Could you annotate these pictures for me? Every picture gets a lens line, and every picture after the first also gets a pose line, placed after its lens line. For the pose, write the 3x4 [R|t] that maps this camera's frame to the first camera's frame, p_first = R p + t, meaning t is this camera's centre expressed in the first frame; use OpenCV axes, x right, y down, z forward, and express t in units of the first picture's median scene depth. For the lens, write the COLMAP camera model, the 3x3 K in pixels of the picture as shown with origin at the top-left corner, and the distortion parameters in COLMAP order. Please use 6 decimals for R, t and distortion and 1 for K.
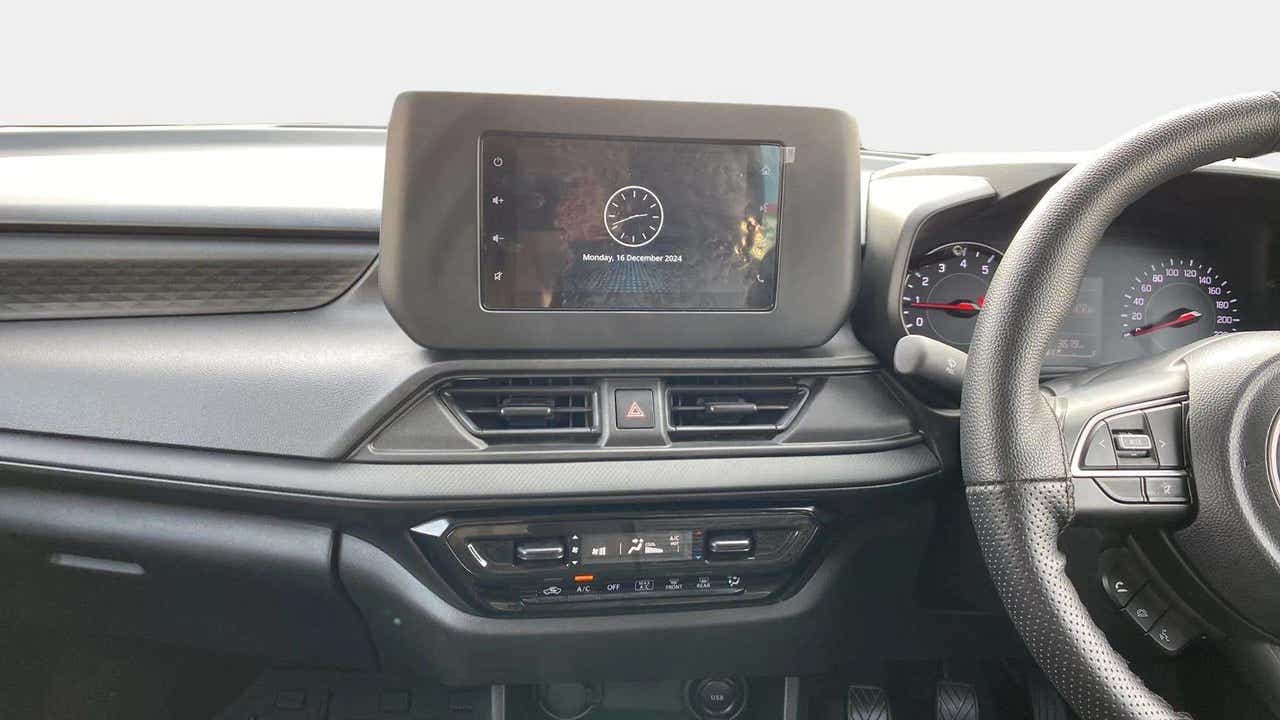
lens RADIAL K [[1006.2, 0, 647.2], [0, 1006.2, 325.1], [0, 0, 1]] dist [0.018835, -0.037632]
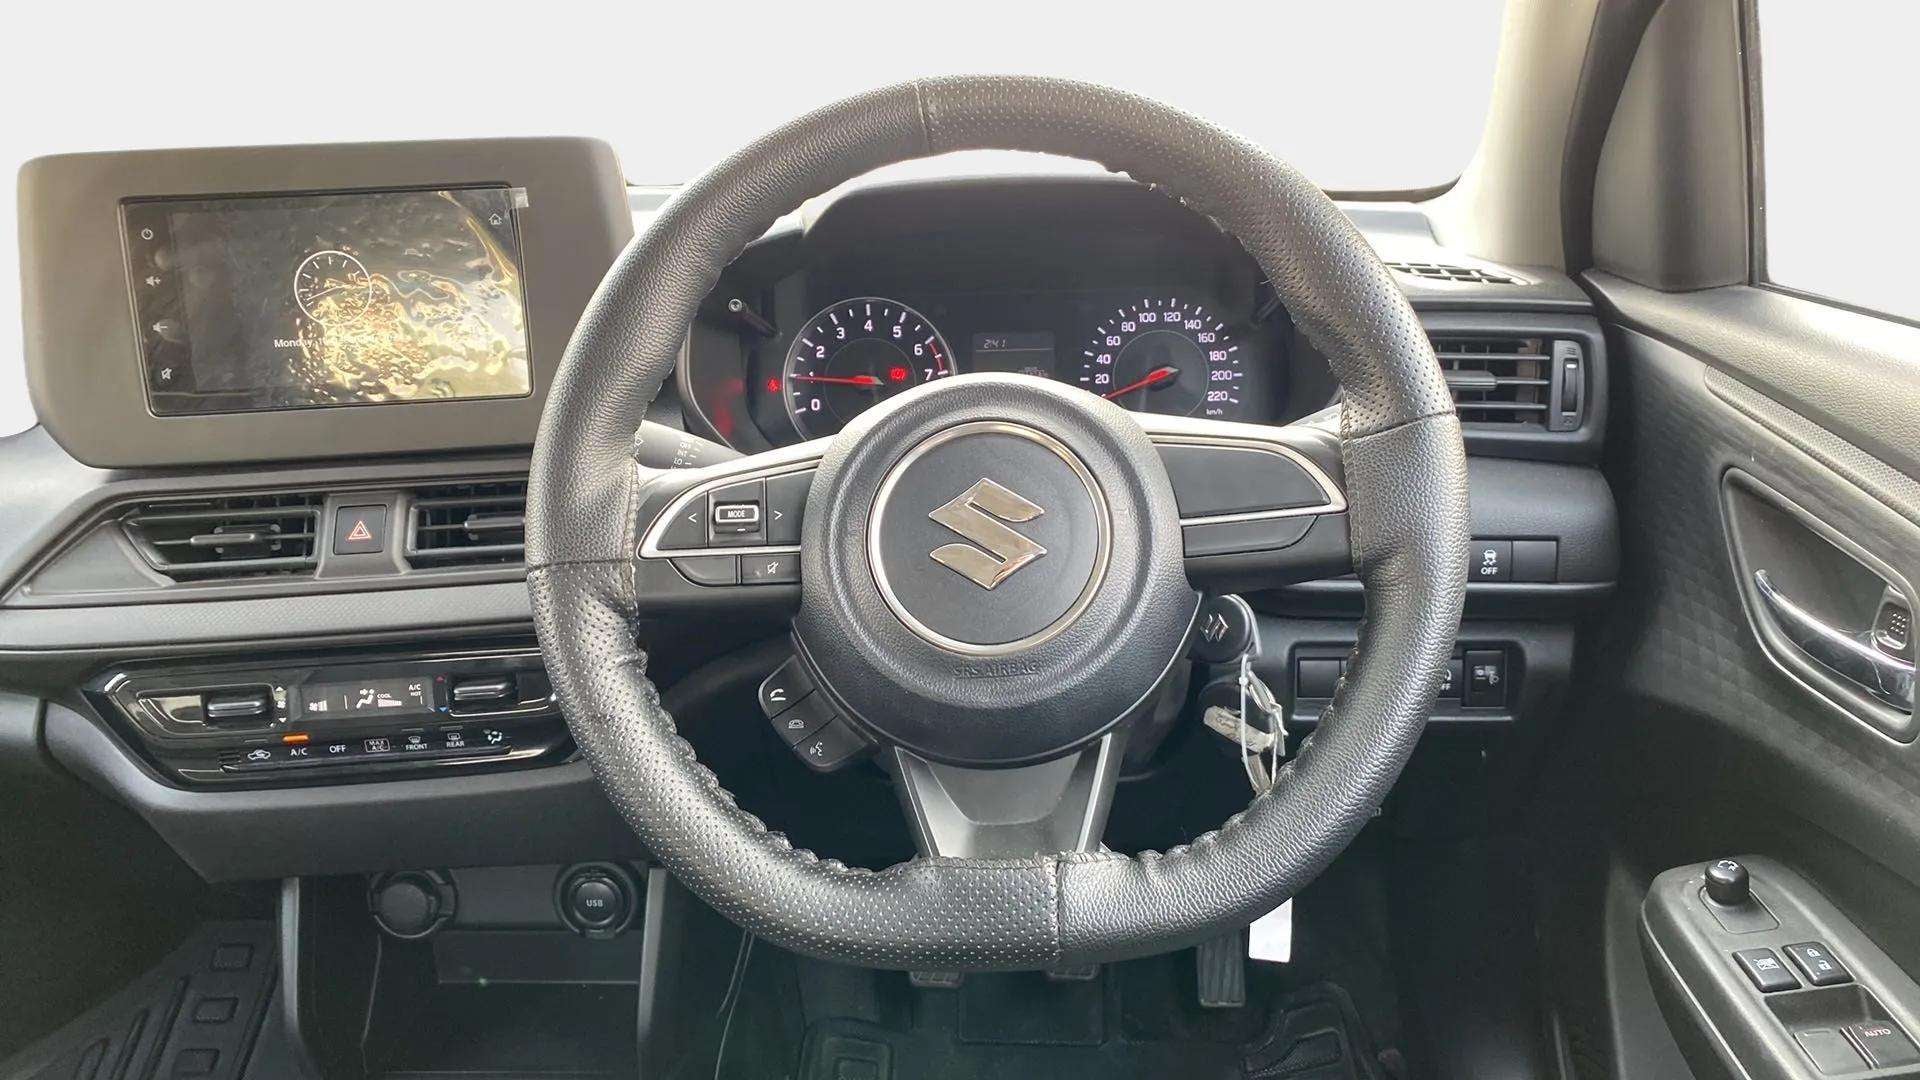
lens RADIAL K [[1509.3, 0, 960.1], [0, 1509.3, 528.0], [0, 0, 1]] dist [0.018835, -0.037632]
pose [[0.993874, -0.057604, -0.094324, 0.583025], [0.060507, 0.997769, 0.028207, 0.077371], [0.092489, -0.033741, 0.995142, -0.159698]]
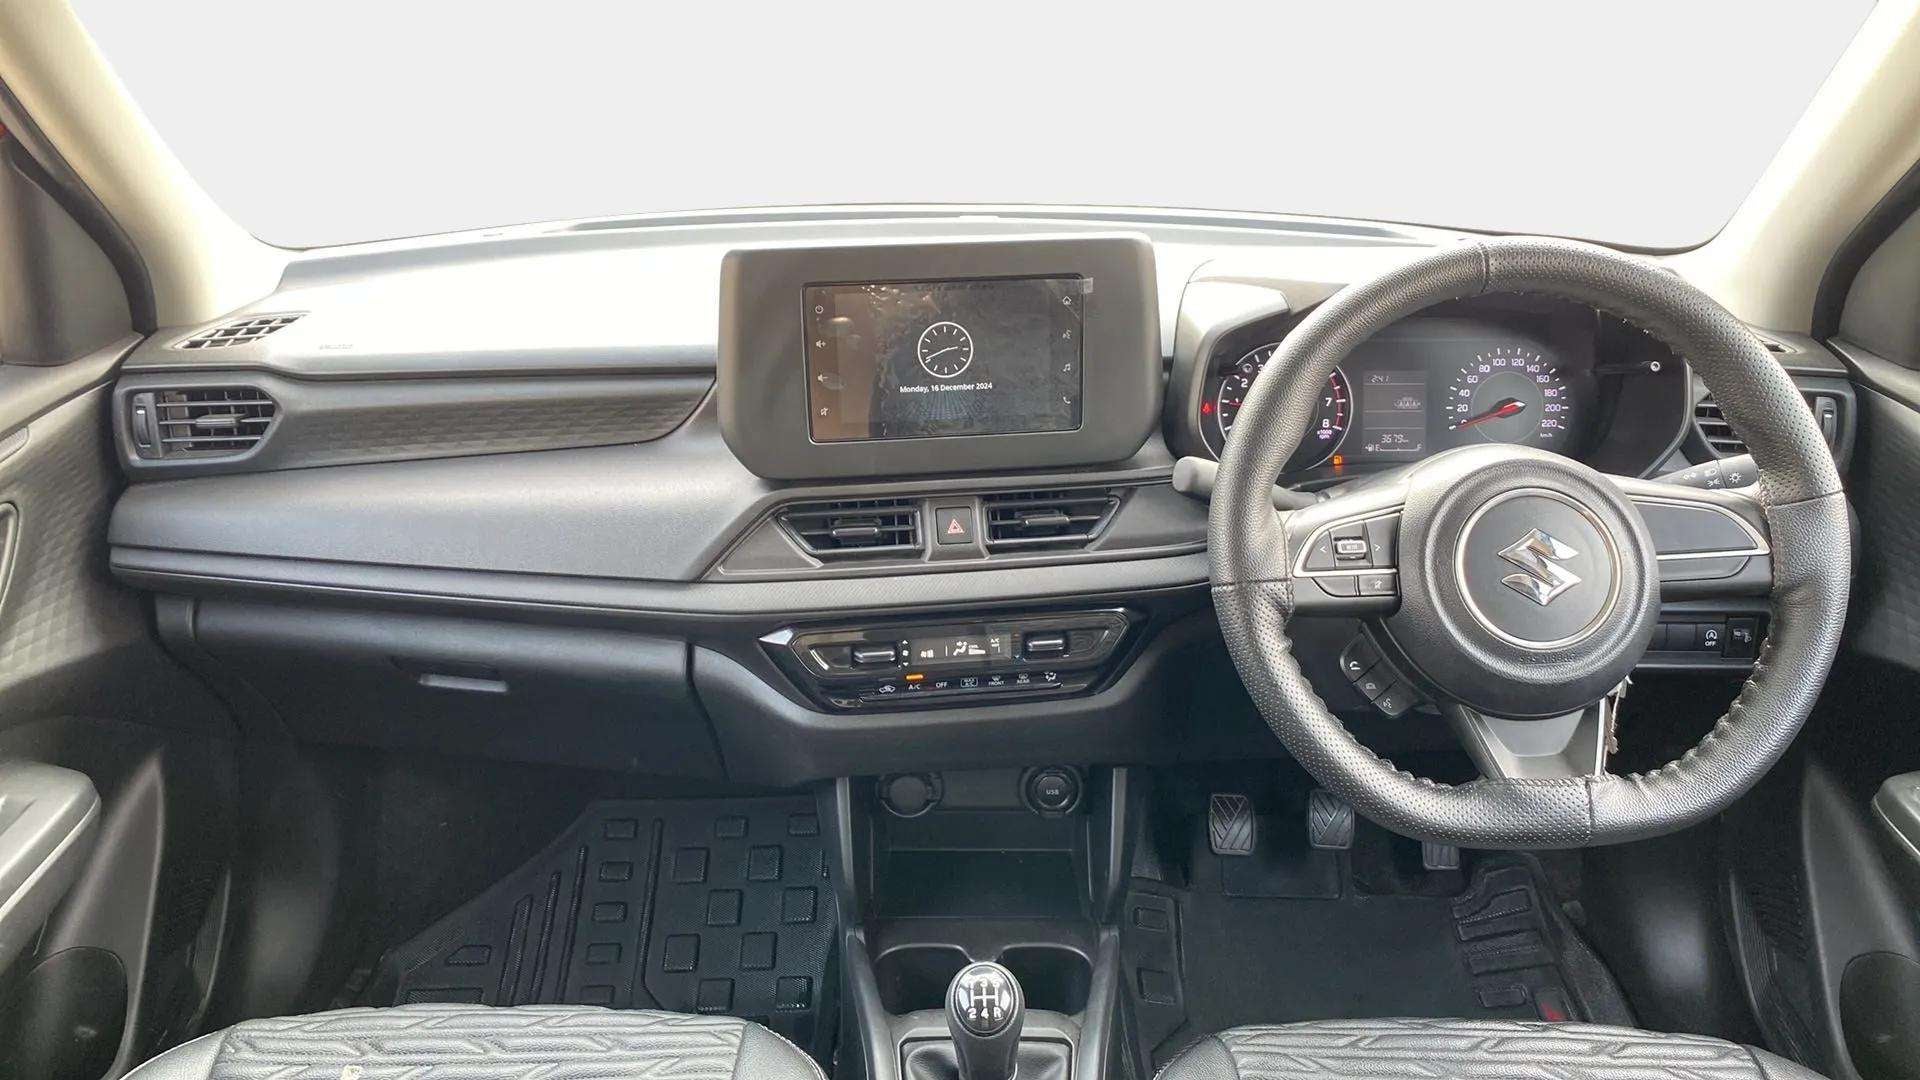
lens RADIAL K [[1509.3, 0, 954.8], [0, 1509.3, 546.8], [0, 0, 1]] dist [0.018835, -0.037632]
pose [[0.997916, -0.035706, -0.053746, 0.075394], [0.042389, 0.990758, 0.128845, -0.105208], [0.048649, -0.130854, 0.990207, -0.627243]]
